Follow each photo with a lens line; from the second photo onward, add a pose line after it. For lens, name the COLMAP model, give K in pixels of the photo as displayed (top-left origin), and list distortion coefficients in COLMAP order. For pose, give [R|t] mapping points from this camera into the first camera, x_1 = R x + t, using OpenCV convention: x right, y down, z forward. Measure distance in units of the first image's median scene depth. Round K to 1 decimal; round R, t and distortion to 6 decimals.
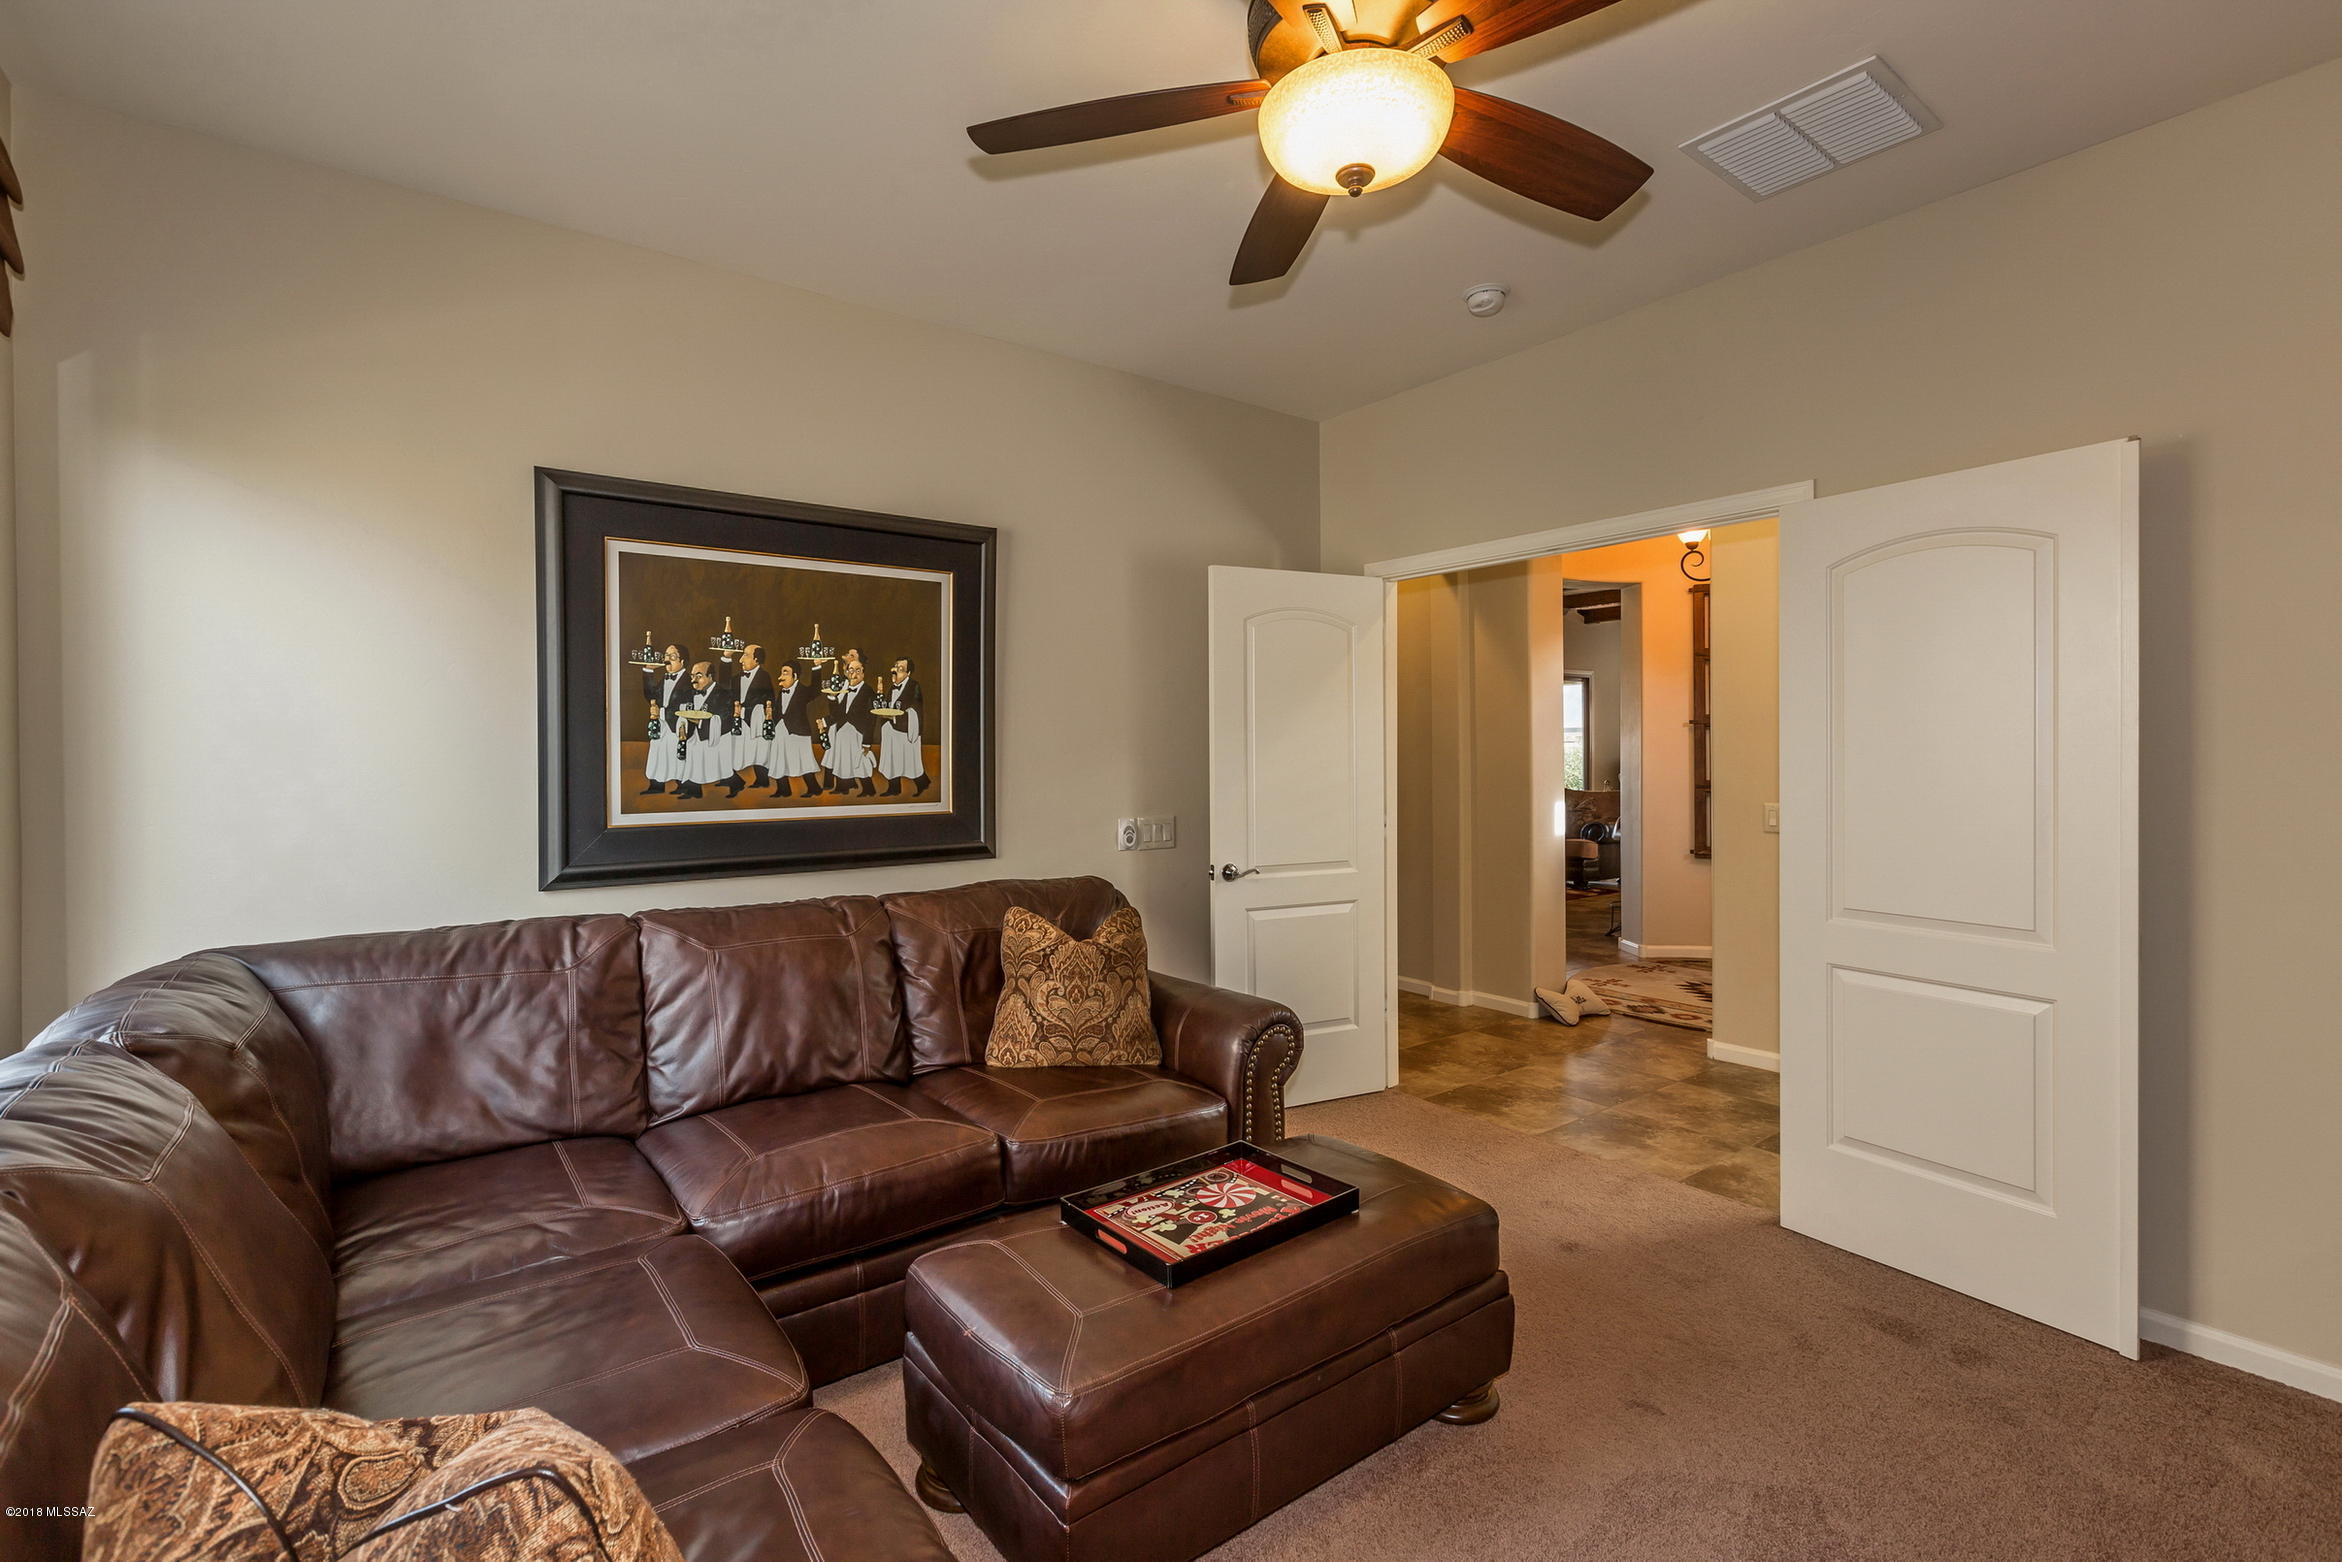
lens RADIAL K [[1055.5, 0, 1182.5], [0, 1055.5, 745.2], [0, 0, 1]] dist [0.000681, 0.000043]
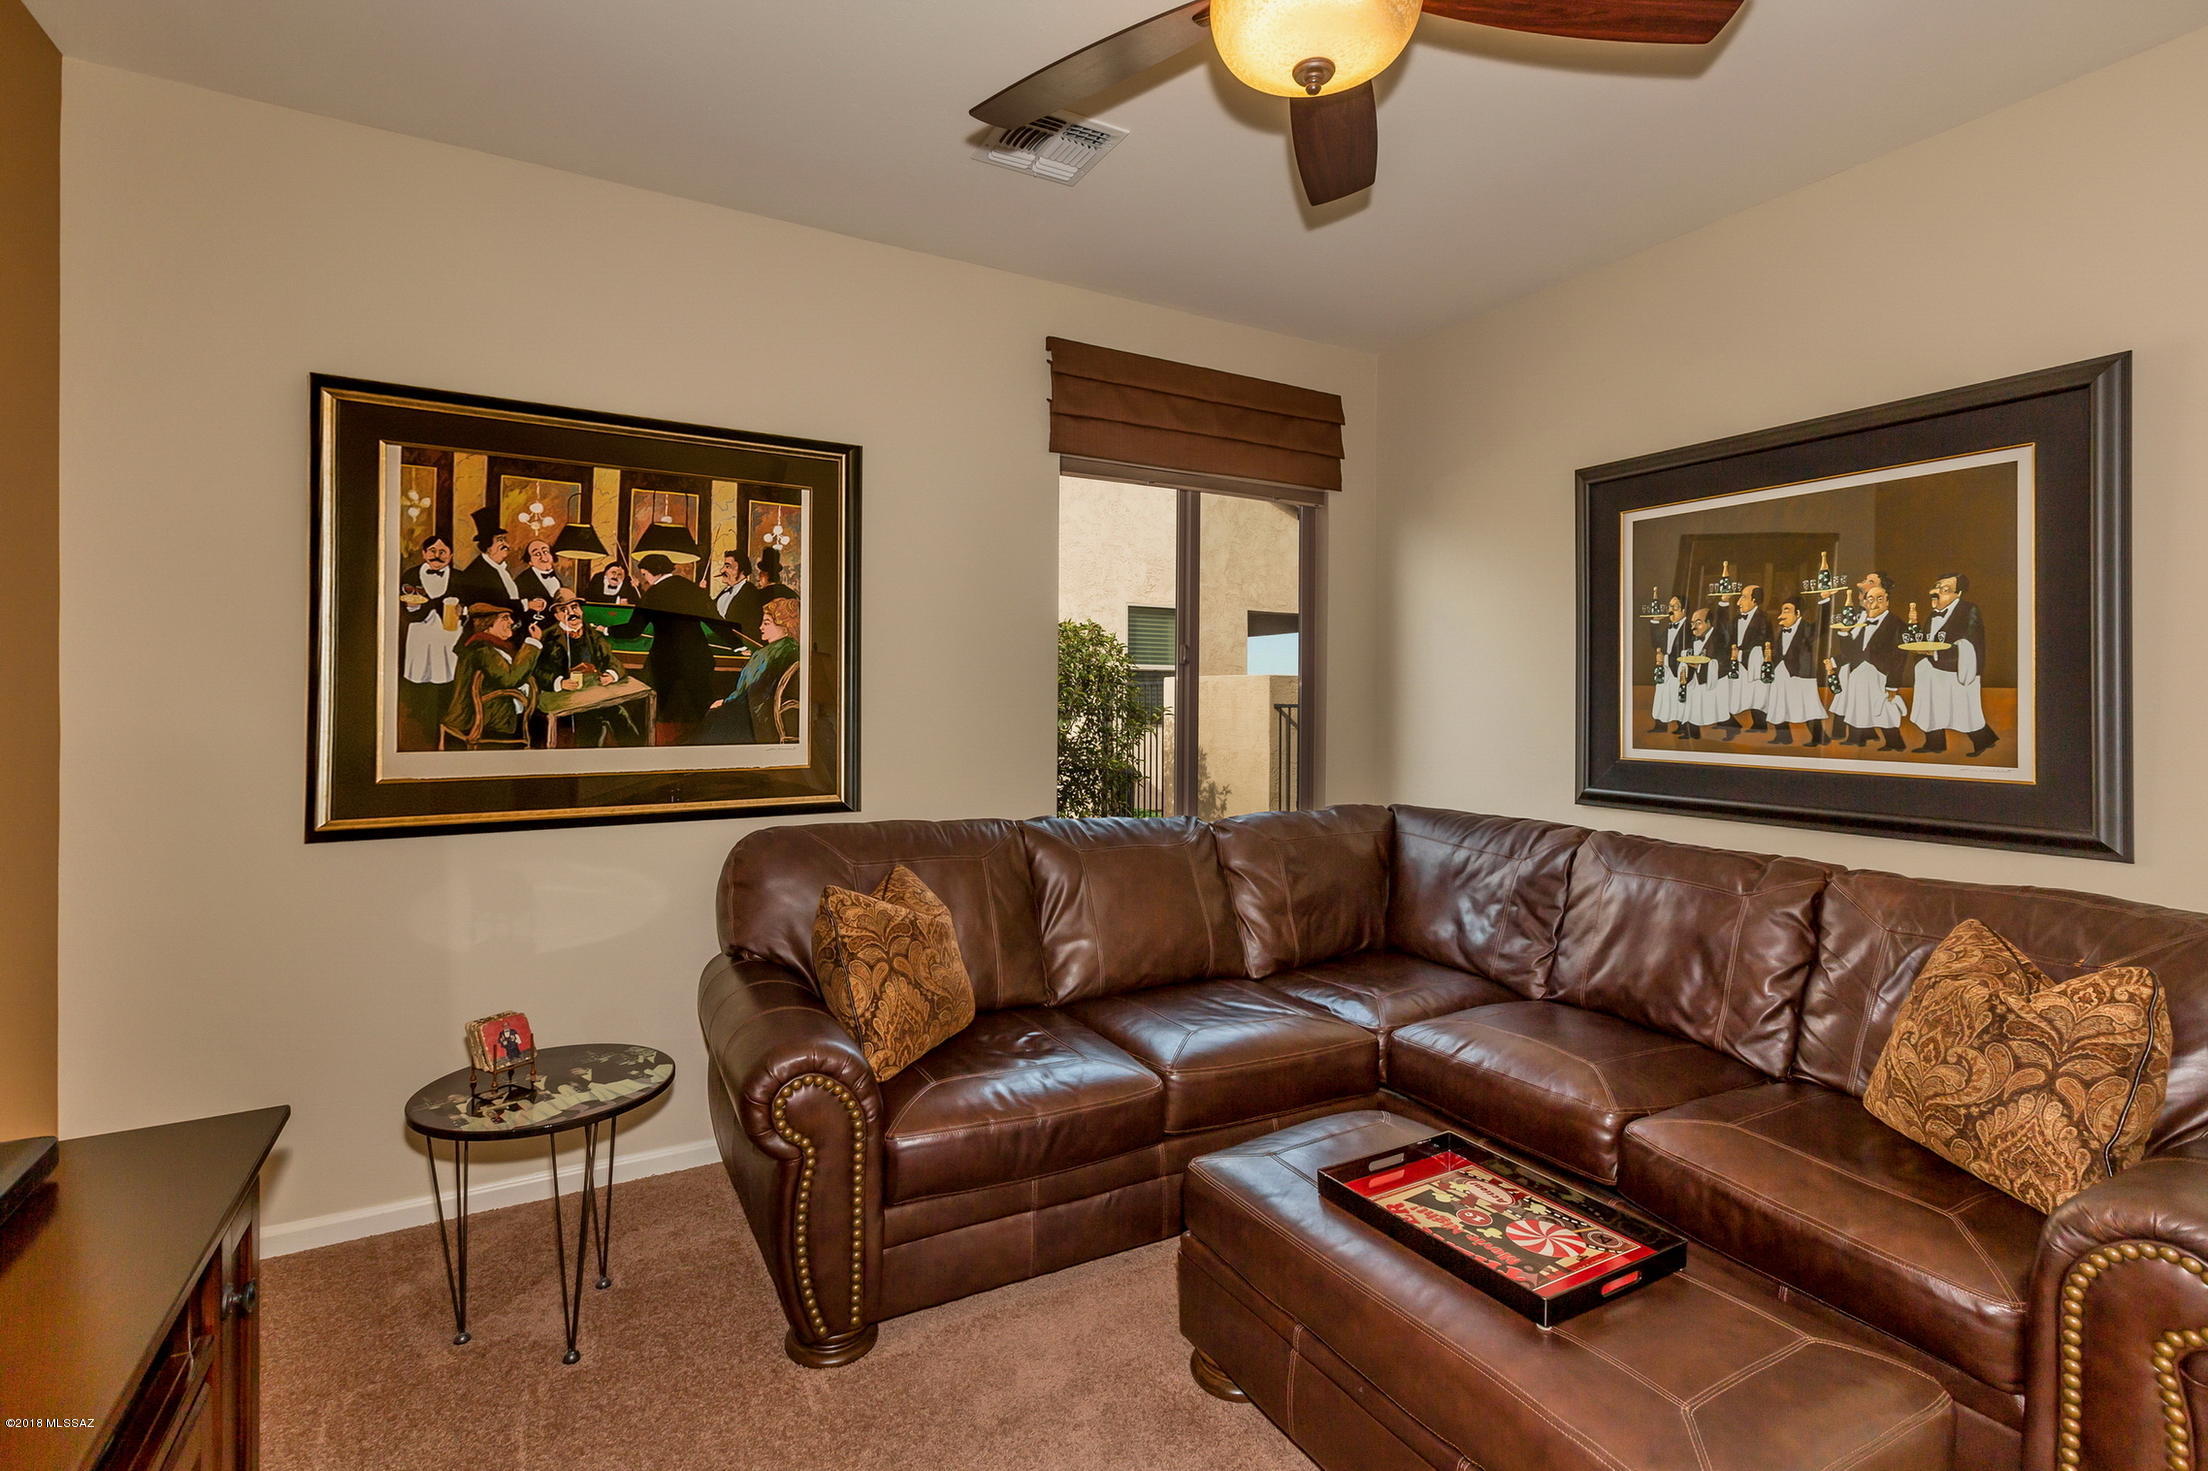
lens RADIAL K [[1016.7, 0, 1106.3], [0, 1016.7, 679.7], [0, 0, 1]] dist [0.011737, -0.000075]
pose [[-0.133296, -0.012865, -0.990993, 0.615897], [-0.002778, 0.999917, -0.012607, 0.005392], [0.991072, 0.001072, -0.133321, 0.544497]]
